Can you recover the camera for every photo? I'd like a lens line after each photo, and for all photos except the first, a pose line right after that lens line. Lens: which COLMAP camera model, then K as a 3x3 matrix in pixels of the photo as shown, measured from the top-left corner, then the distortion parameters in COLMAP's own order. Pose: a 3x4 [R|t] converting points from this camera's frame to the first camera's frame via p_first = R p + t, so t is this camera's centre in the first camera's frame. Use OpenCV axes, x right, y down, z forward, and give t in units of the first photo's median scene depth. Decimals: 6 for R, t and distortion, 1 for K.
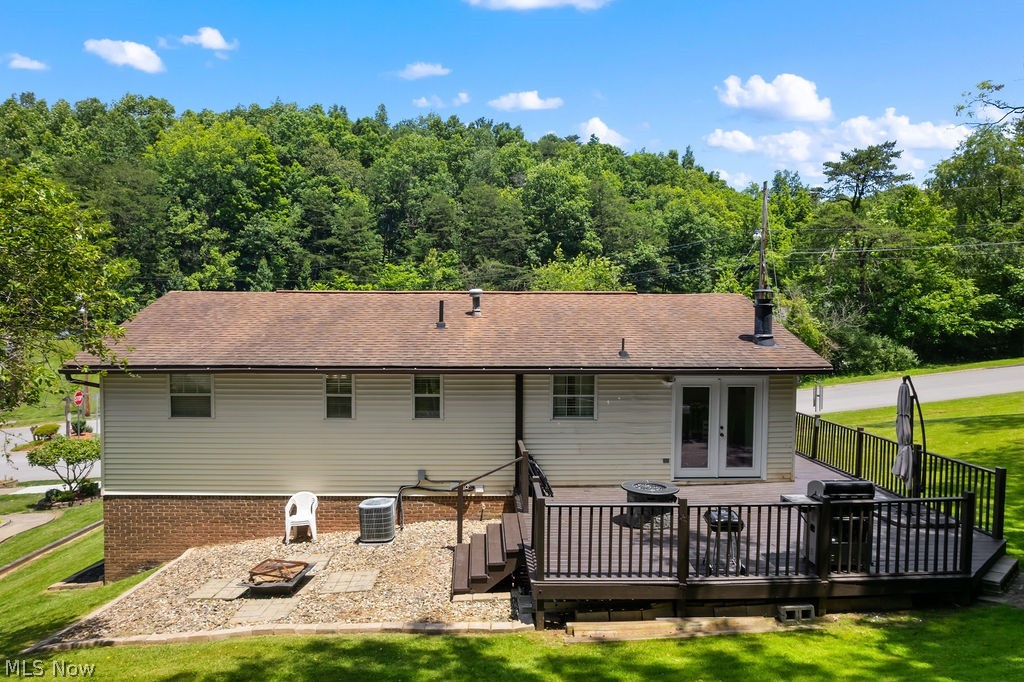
lens RADIAL K [[663.8, 0, 506.0], [0, 663.8, 336.2], [0, 0, 1]] dist [-0.069283, 0.076273]
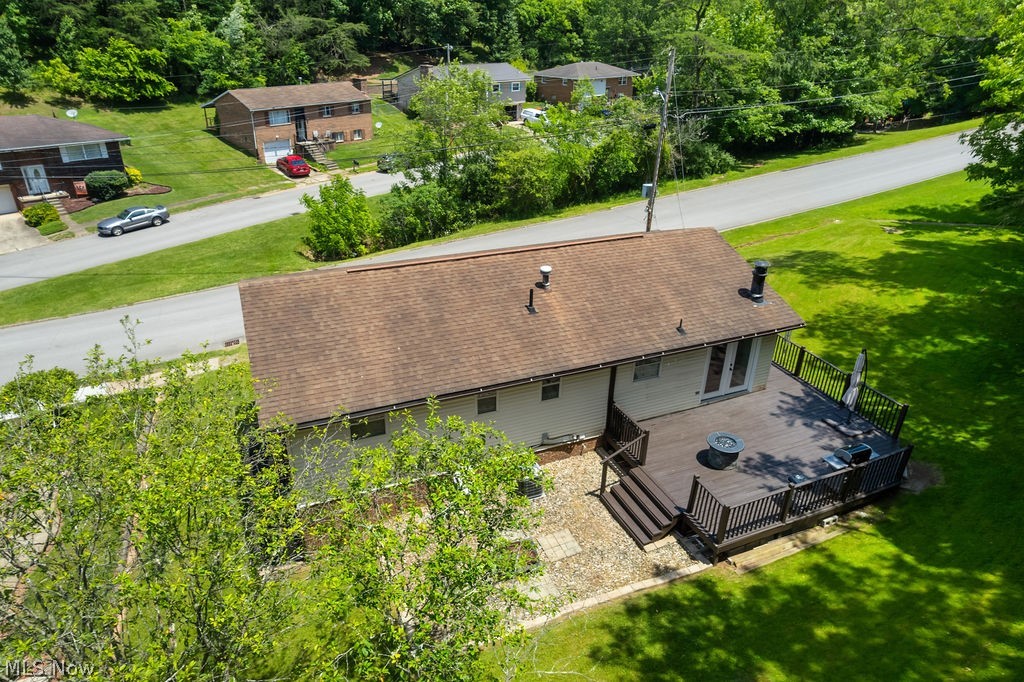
lens RADIAL K [[652.2, 0, 506.9], [0, 652.2, 334.8], [0, 0, 1]] dist [-0.066703, 0.059531]
pose [[0.936638, -0.150338, 0.316398, -0.195152], [0.003756, 0.907481, 0.420076, -0.176887], [-0.350278, -0.392270, 0.850546, -0.003590]]
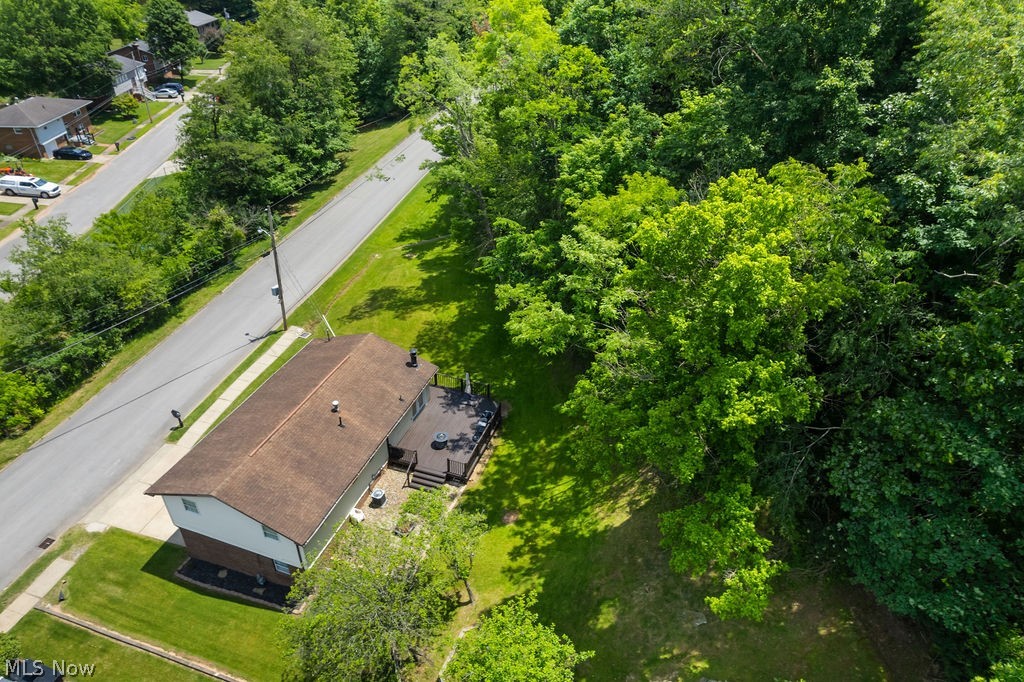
lens RADIAL K [[652.2, 0, 506.9], [0, 652.2, 334.8], [0, 0, 1]] dist [-0.066703, 0.059531]
pose [[0.358891, -0.506674, 0.783887, -0.574533], [0.019313, 0.843688, 0.536486, -0.568158], [-0.933180, -0.177401, 0.312578, -0.088737]]
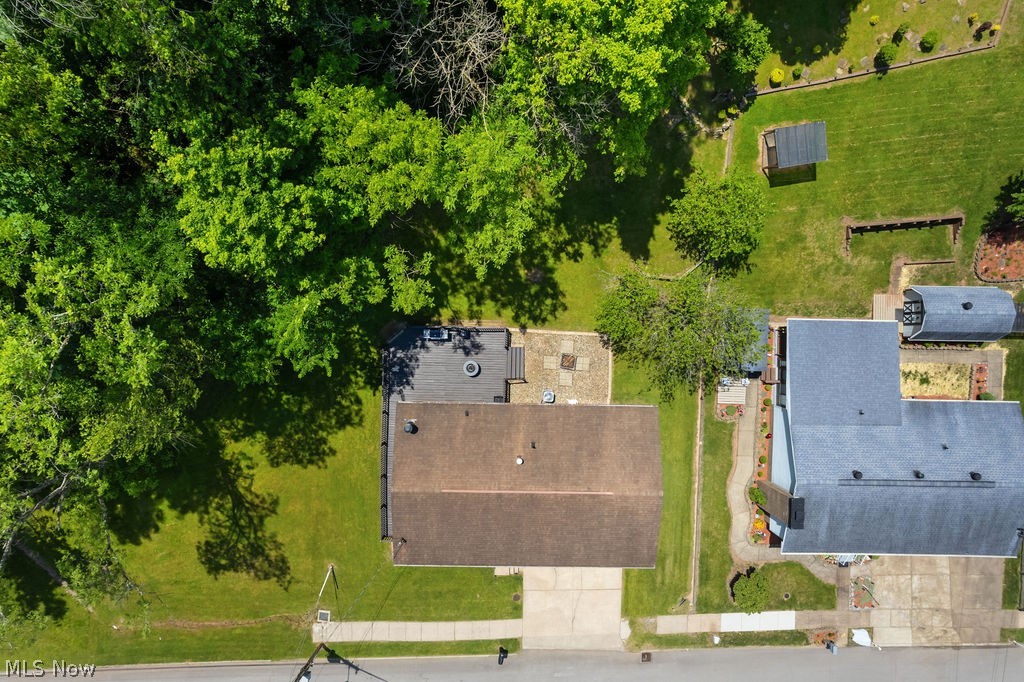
lens RADIAL K [[652.2, 0, 506.9], [0, 652.2, 334.8], [0, 0, 1]] dist [-0.066703, 0.059531]
pose [[-0.998747, -0.049743, -0.005535, 0.008722], [-0.004153, -0.027834, 0.999604, -0.890547], [-0.049877, 0.998374, 0.027593, 0.193377]]
